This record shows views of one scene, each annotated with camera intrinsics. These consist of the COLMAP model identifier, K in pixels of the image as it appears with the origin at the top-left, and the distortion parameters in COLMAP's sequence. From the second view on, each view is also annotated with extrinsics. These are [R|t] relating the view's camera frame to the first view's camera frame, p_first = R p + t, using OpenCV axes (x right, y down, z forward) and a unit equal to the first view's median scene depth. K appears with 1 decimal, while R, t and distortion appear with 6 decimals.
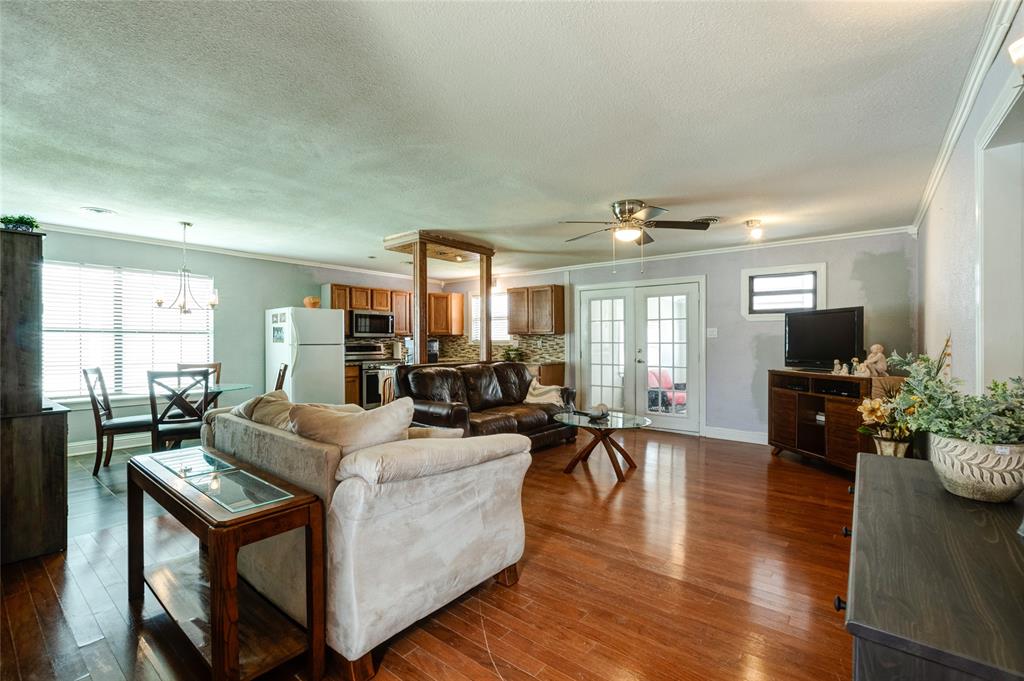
lens RADIAL K [[451.8, 0, 512.0], [0, 451.8, 329.1], [0, 0, 1]] dist [-0.001267, 0.000088]
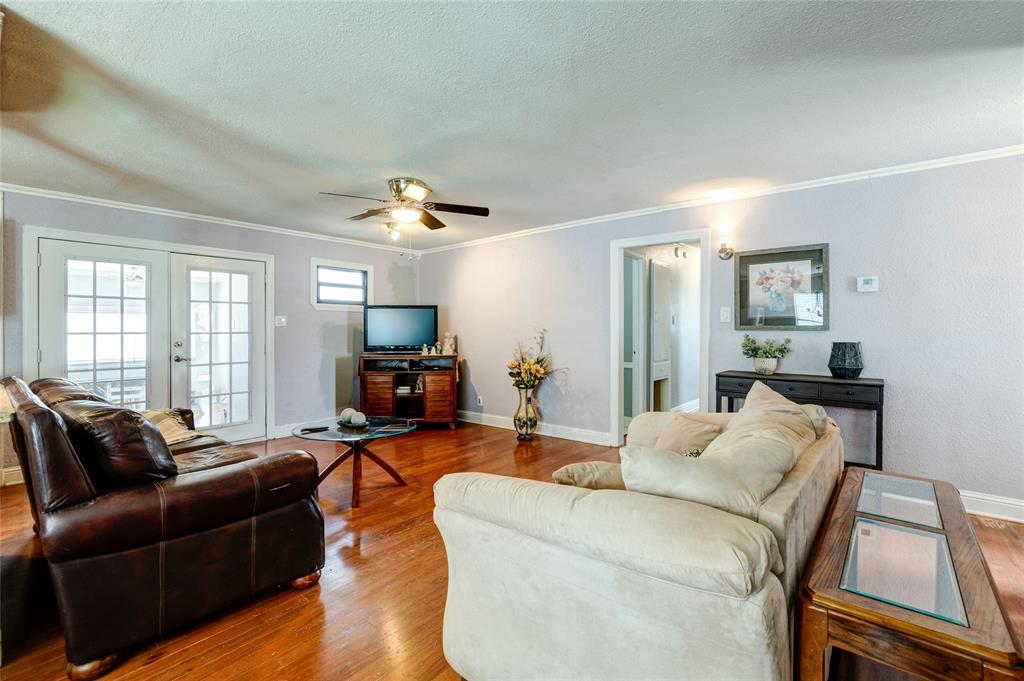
lens RADIAL K [[451.8, 0, 512.0], [0, 451.8, 329.1], [0, 0, 1]] dist [-0.001267, 0.000088]
pose [[0.027613, -0.007940, 0.999587, -0.387800], [-0.035785, 0.999320, 0.008927, -0.000545], [-0.998978, -0.036016, 0.027310, 0.450284]]
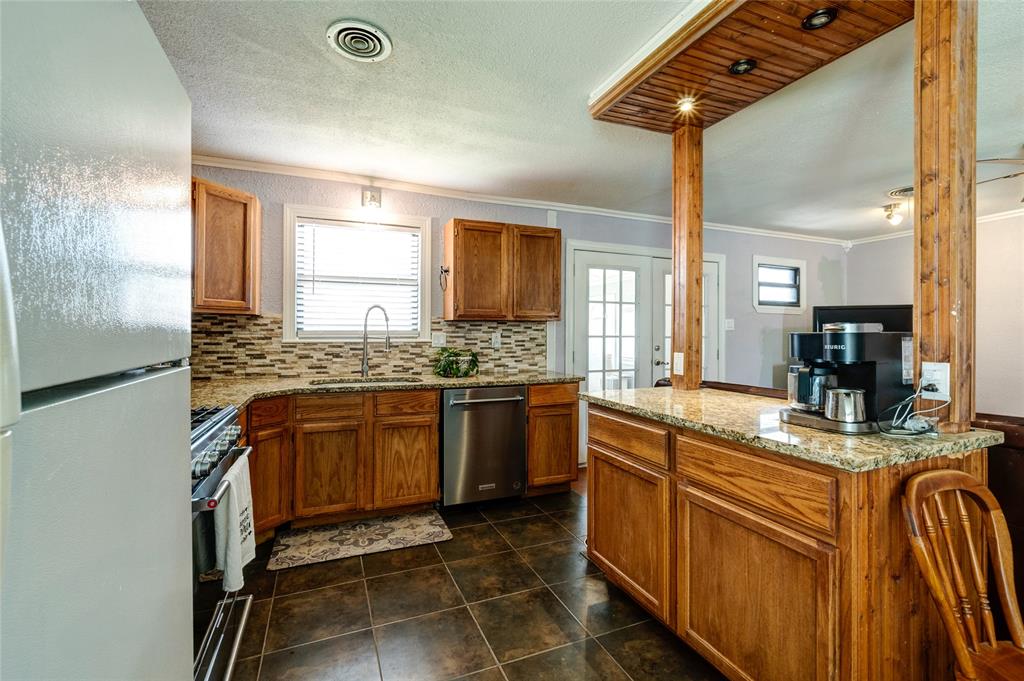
lens RADIAL K [[451.8, 0, 512.0], [0, 451.8, 329.1], [0, 0, 1]] dist [-0.001267, 0.000088]
pose [[0.481617, 0.000154, 0.876382, -0.427798], [-0.034294, 0.999237, 0.018671, 0.012326], [-0.875710, -0.039047, 0.481255, 0.829151]]
